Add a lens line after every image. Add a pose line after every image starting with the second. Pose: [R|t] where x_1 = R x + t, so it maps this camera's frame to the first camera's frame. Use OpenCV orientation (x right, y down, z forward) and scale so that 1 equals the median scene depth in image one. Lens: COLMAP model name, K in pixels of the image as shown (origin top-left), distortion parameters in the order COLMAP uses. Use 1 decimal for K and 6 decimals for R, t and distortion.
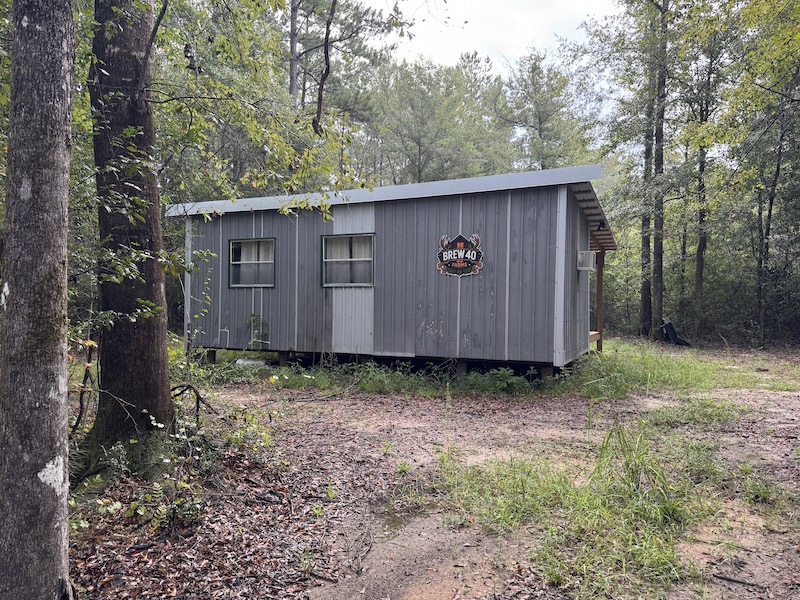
lens RADIAL K [[559.4, 0, 399.6], [0, 559.4, 300.5], [0, 0, 1]] dist [-0.002489, 0.000021]
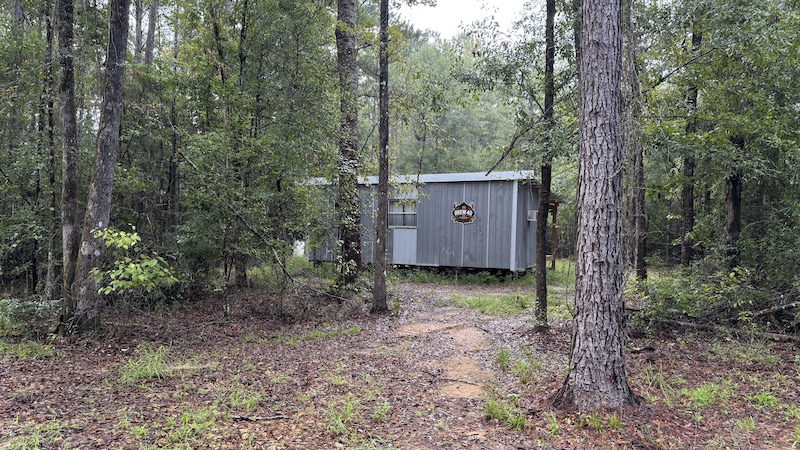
lens RADIAL K [[568.2, 0, 400.5], [0, 568.2, 226.0], [0, 0, 1]] dist [0.000810, 0.000030]
pose [[0.999796, 0.009834, -0.017655, -0.072688], [-0.009836, 0.999952, -0.000054, -0.034180], [0.017653, 0.000227, 0.999844, -0.942135]]
